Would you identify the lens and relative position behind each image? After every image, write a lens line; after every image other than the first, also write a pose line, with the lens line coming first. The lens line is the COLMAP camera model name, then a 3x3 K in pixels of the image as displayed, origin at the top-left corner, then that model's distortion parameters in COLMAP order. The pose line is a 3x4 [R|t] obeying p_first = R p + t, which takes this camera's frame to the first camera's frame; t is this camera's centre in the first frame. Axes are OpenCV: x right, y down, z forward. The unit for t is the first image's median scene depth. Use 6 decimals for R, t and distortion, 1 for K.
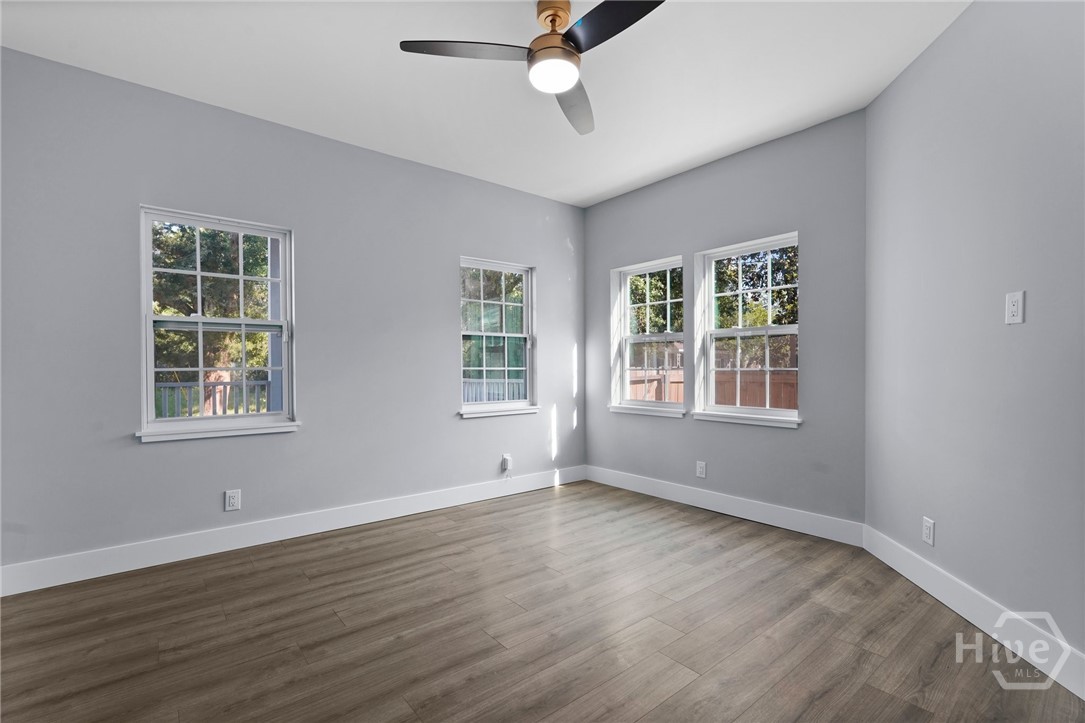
lens RADIAL K [[490.0, 0, 542.5], [0, 490.0, 361.5], [0, 0, 1]] dist [-0.015585, 0.011661]
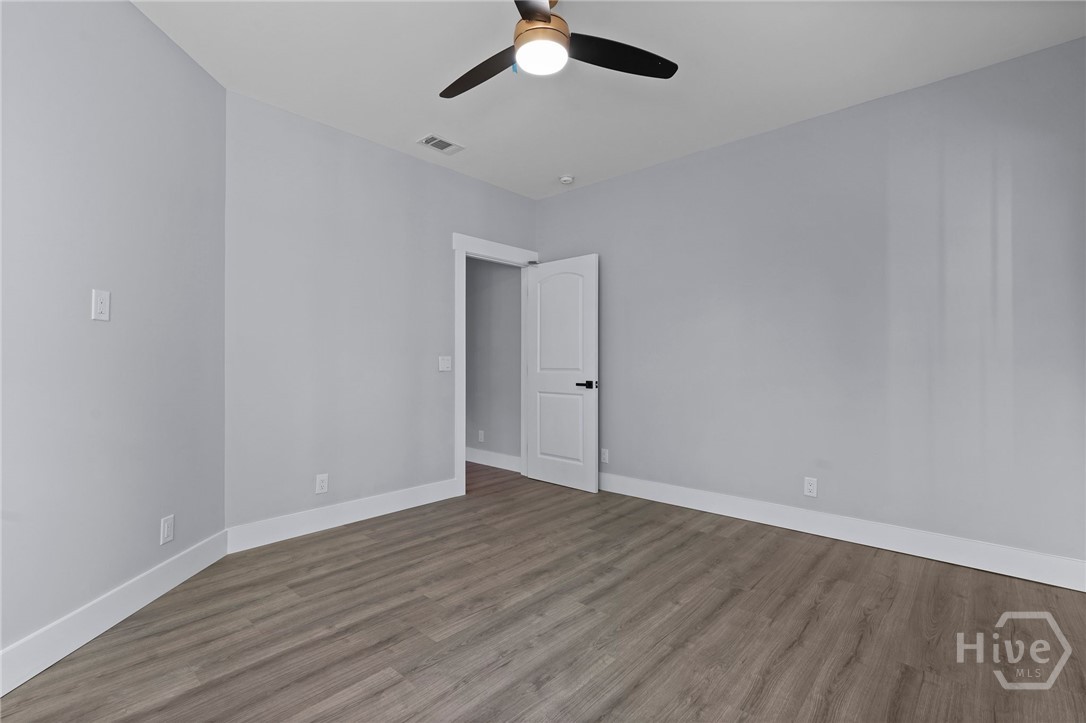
lens RADIAL K [[498.2, 0, 543.0], [0, 498.2, 361.5], [0, 0, 1]] dist [-0.001103, 0.000353]
pose [[-0.989392, 0.002001, -0.145260, 0.168642], [0.003951, 0.999906, -0.013140, 0.026857], [0.145220, -0.013575, -0.989306, 2.036872]]
